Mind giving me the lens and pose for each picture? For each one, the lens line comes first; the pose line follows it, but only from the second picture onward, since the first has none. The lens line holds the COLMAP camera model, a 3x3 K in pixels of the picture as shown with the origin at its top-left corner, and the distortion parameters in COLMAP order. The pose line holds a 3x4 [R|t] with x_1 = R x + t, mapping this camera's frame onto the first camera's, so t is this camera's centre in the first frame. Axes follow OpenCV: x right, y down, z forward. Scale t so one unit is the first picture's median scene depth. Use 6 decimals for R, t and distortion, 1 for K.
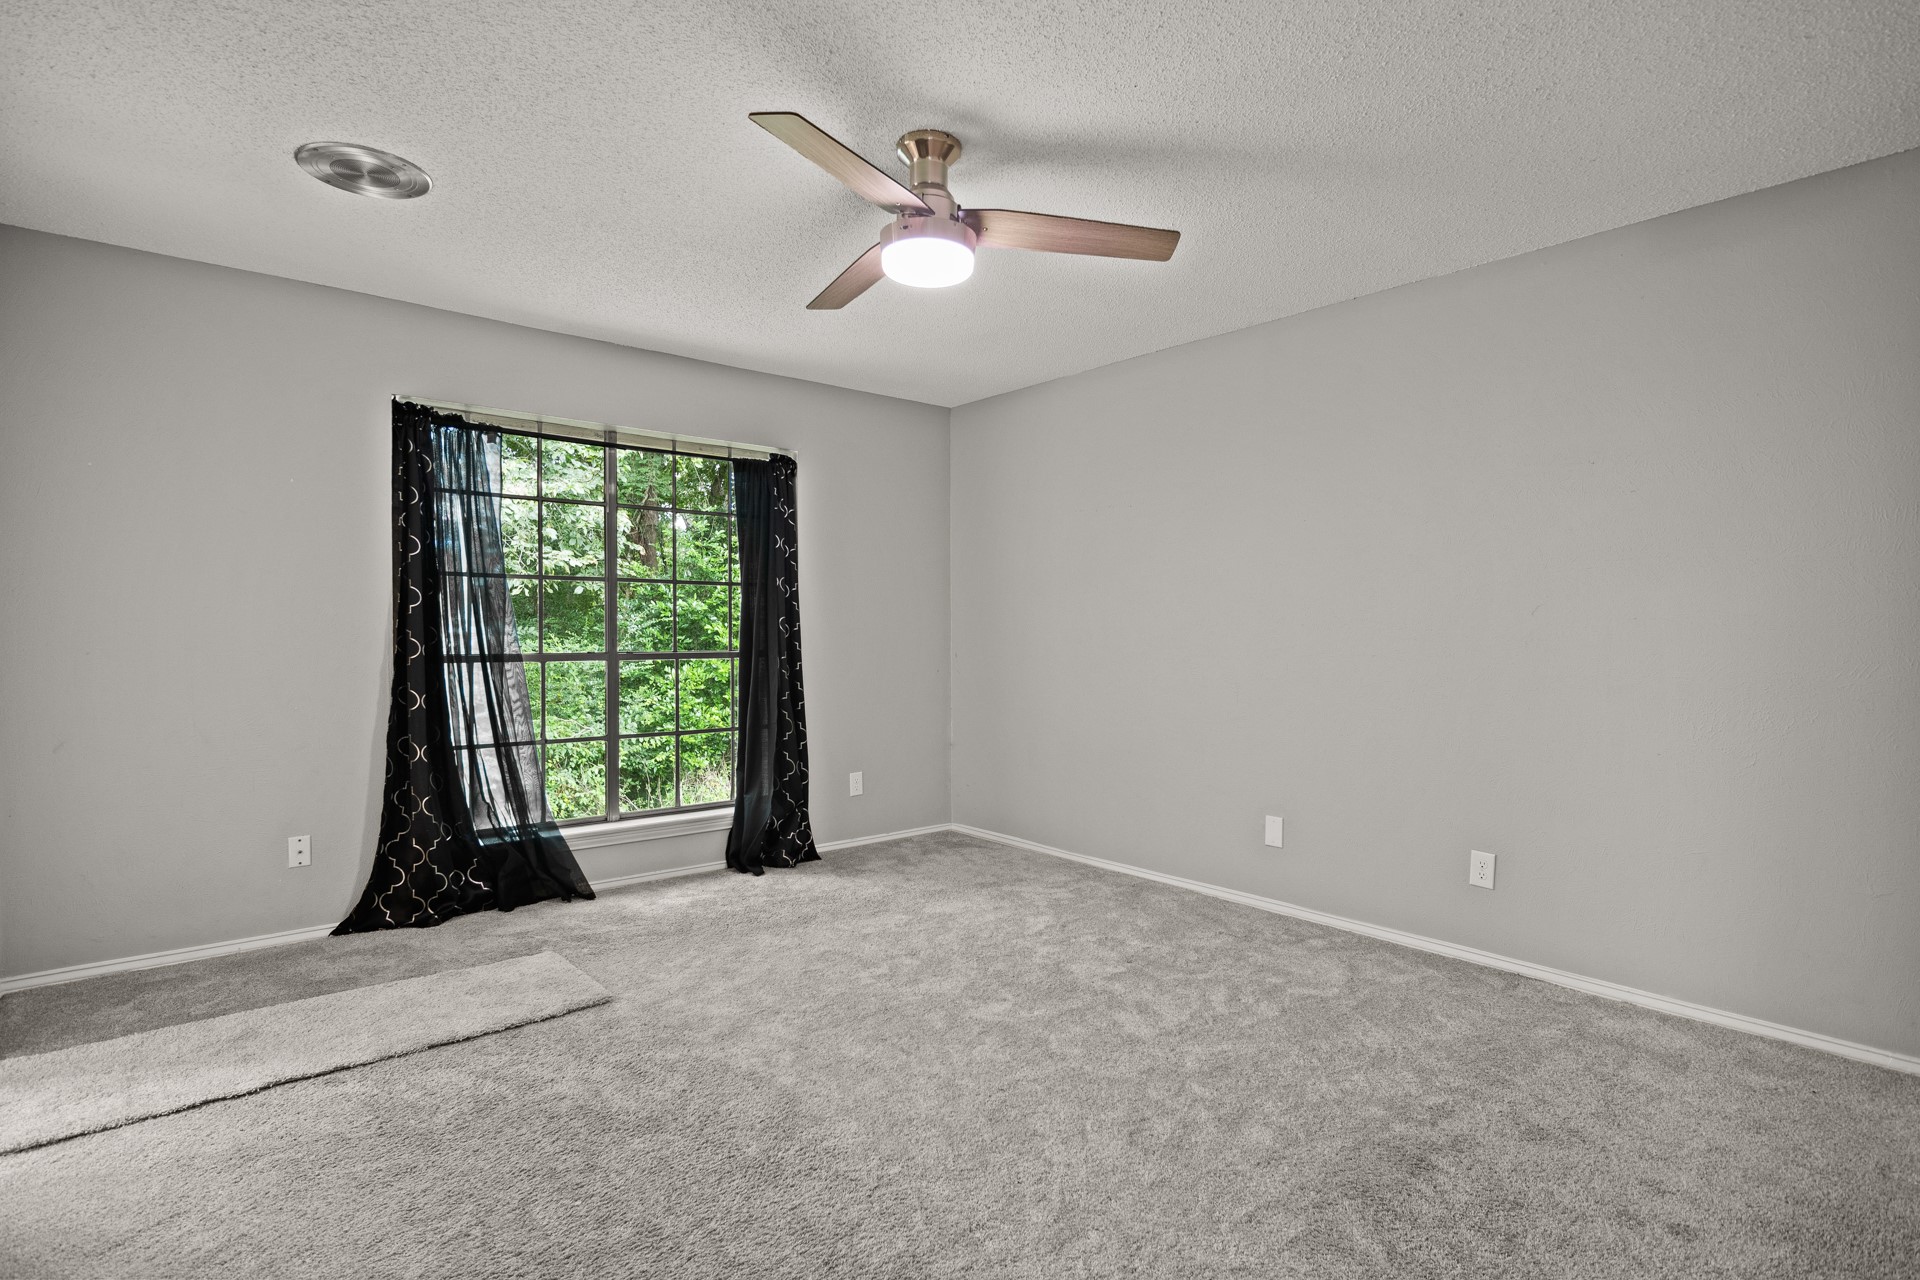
lens RADIAL K [[963.6, 0, 957.0], [0, 963.6, 651.2], [0, 0, 1]] dist [-0.006708, 0.001019]
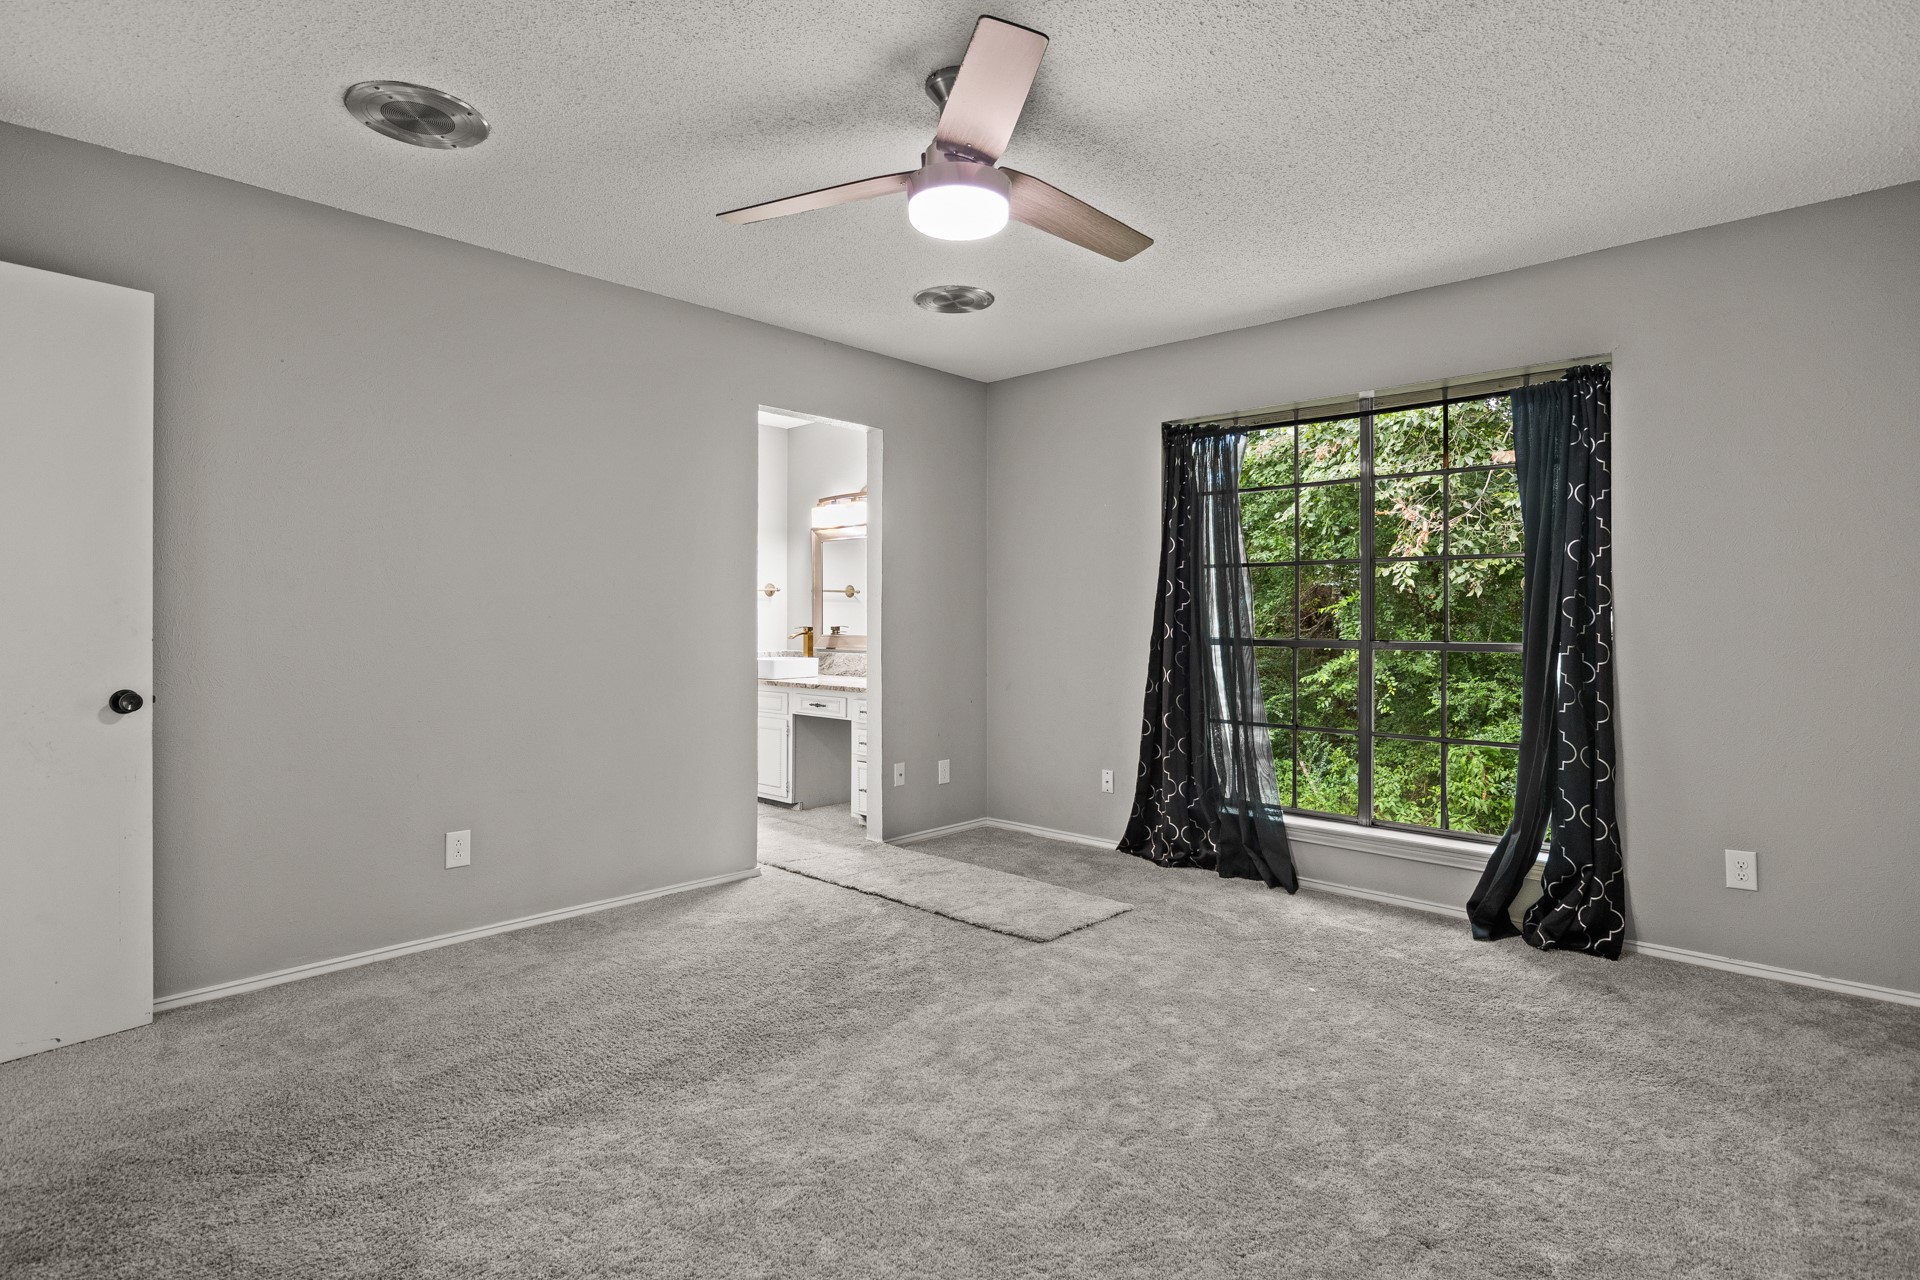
lens RADIAL K [[963.6, 0, 948.0], [0, 963.6, 626.9], [0, 0, 1]] dist [-0.006708, 0.001019]
pose [[0.123660, 0.012899, -0.992241, 0.568207], [-0.023499, 0.999673, 0.010067, -0.012433], [0.992046, 0.022071, 0.123922, 0.565713]]
